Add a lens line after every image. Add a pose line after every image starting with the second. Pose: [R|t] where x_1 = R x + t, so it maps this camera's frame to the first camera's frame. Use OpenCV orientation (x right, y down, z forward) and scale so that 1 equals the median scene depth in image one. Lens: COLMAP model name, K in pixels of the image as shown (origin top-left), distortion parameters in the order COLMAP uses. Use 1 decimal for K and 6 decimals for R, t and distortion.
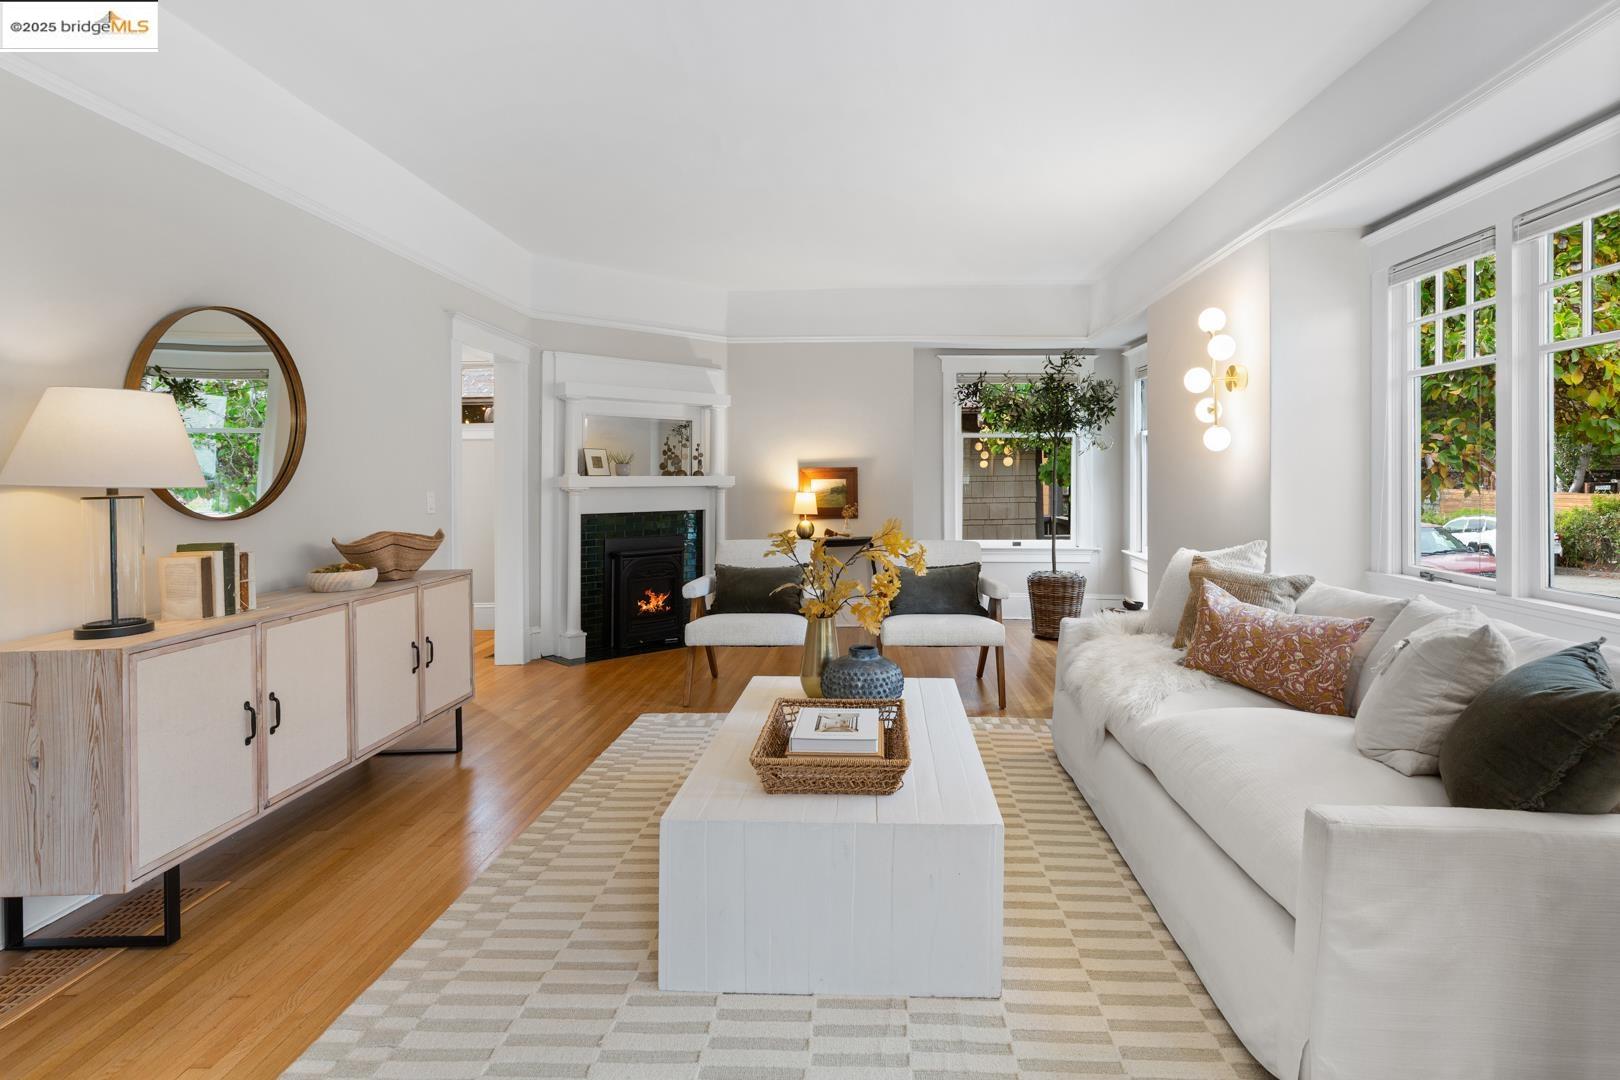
lens RADIAL K [[809.2, 0, 845.5], [0, 809.2, 492.2], [0, 0, 1]] dist [0.001066, -0.002589]
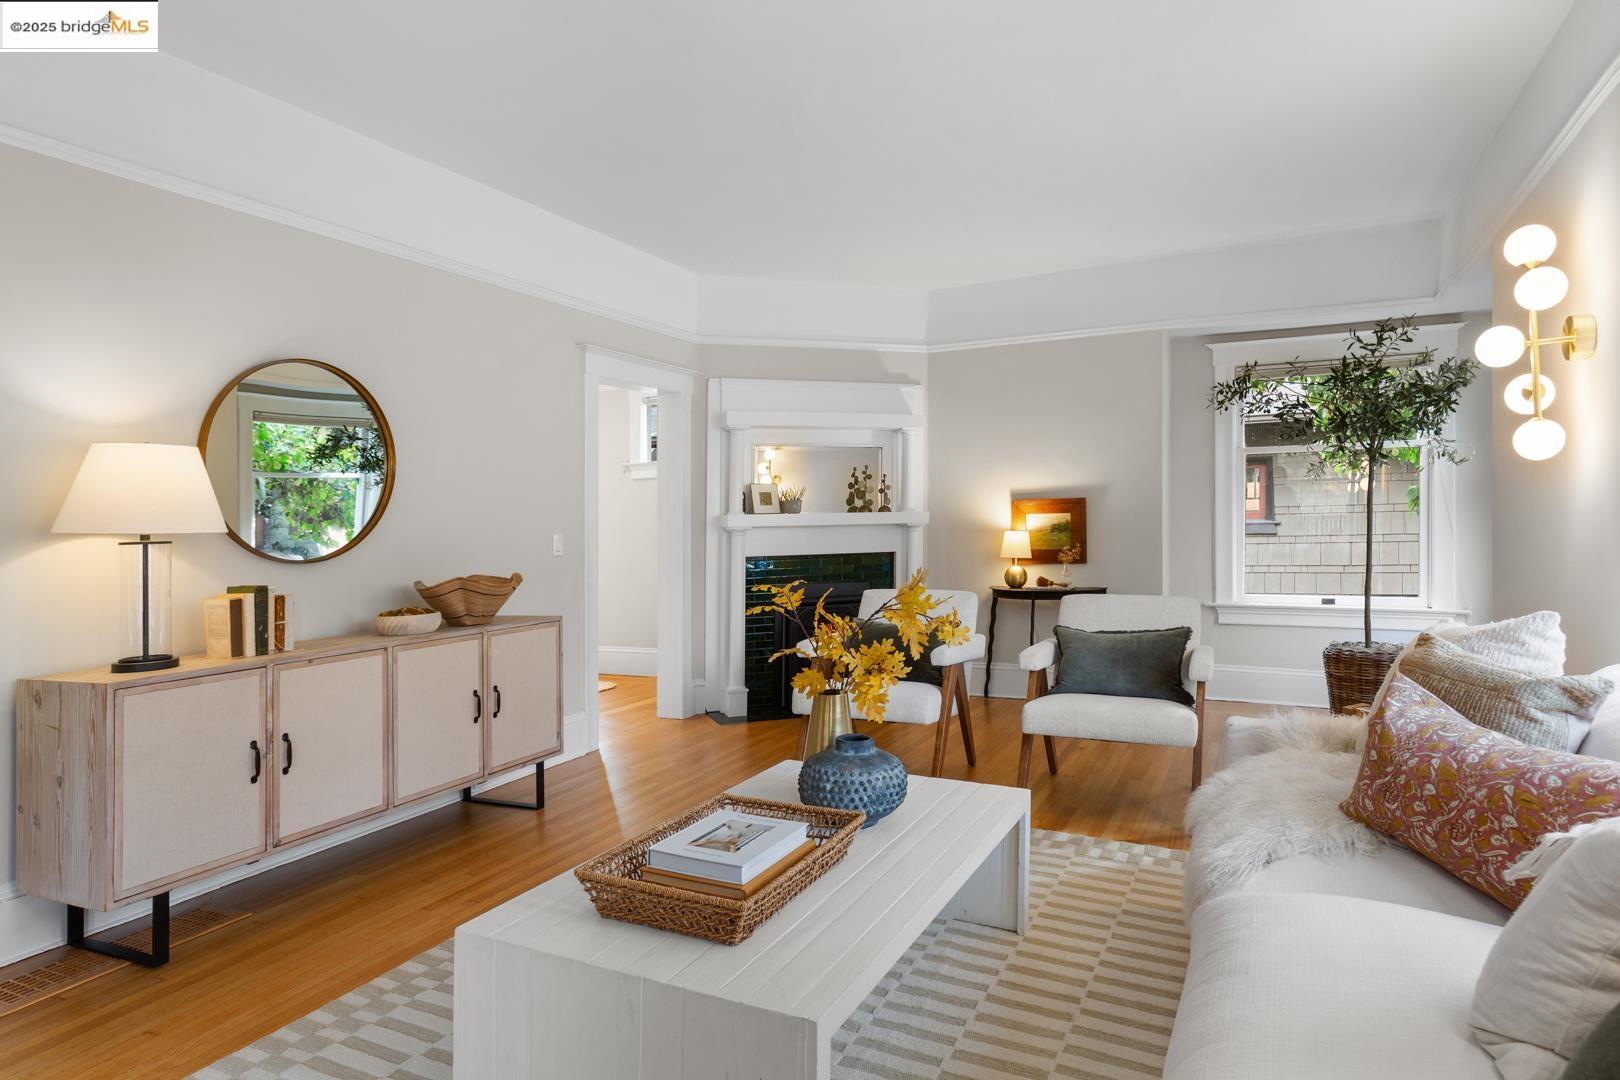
lens RADIAL K [[925.3, 0, 823.2], [0, 925.3, 526.8], [0, 0, 1]] dist [0.003626, 0.001388]
pose [[0.909814, -0.008475, -0.414929, 0.272725], [0.007541, 0.999964, -0.003891, -0.002145], [0.414947, 0.000411, 0.909846, 0.150160]]
